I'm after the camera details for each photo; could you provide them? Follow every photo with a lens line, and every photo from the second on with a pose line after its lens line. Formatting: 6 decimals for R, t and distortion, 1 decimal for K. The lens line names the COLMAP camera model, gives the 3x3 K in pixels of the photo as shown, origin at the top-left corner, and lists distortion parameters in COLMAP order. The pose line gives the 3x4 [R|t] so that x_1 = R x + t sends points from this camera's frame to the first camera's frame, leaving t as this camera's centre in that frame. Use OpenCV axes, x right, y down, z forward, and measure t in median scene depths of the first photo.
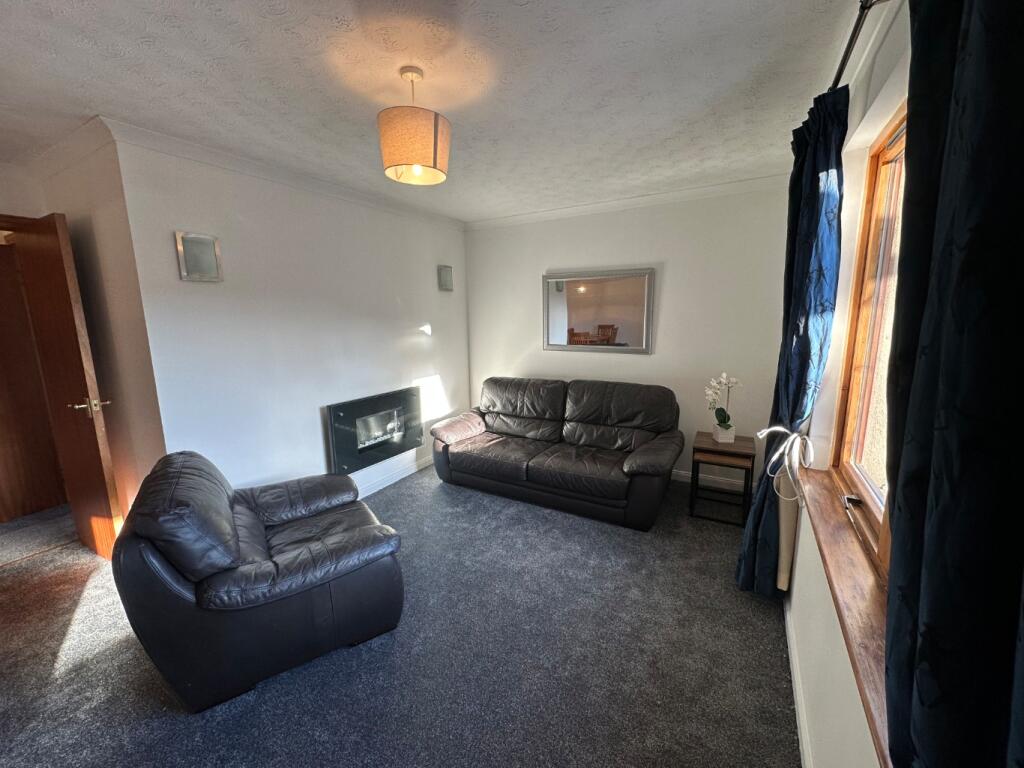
lens RADIAL K [[408.1, 0, 511.4], [0, 408.1, 384.7], [0, 0, 1]] dist [0.000920, 0.000814]
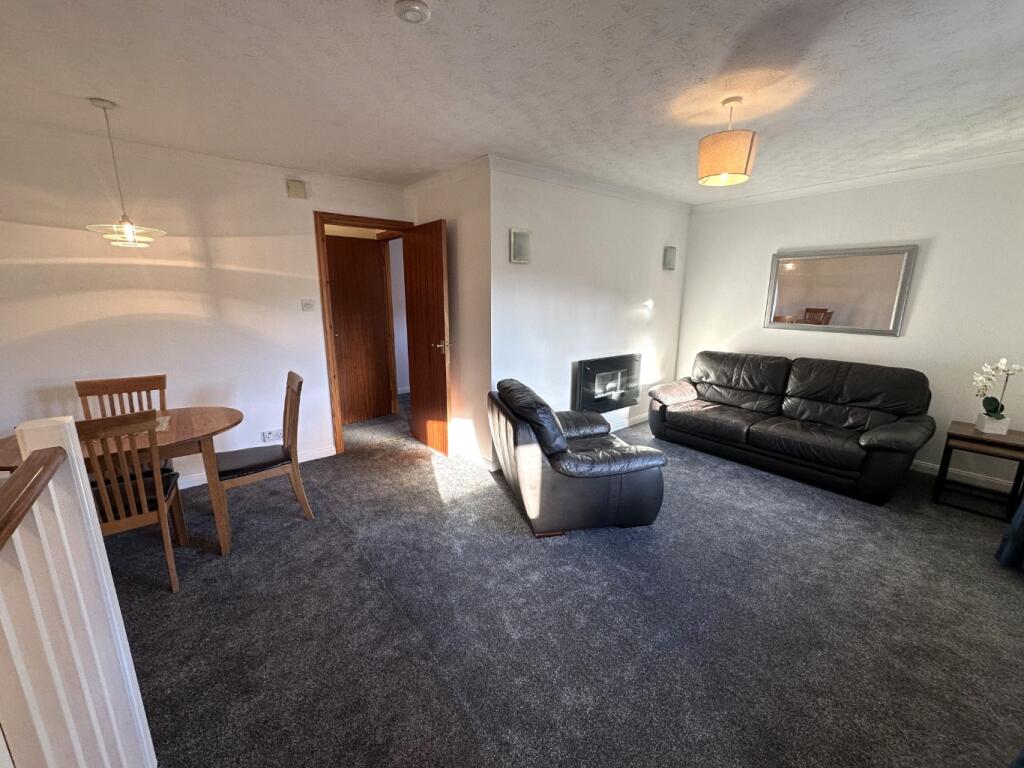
lens RADIAL K [[408.1, 0, 514.9], [0, 408.1, 384.0], [0, 0, 1]] dist [0.000920, 0.000814]
pose [[0.931994, 0.097143, -0.349215, -0.185175], [-0.081127, 0.994882, 0.060238, 0.063032], [0.353279, -0.027810, 0.935105, -0.265432]]
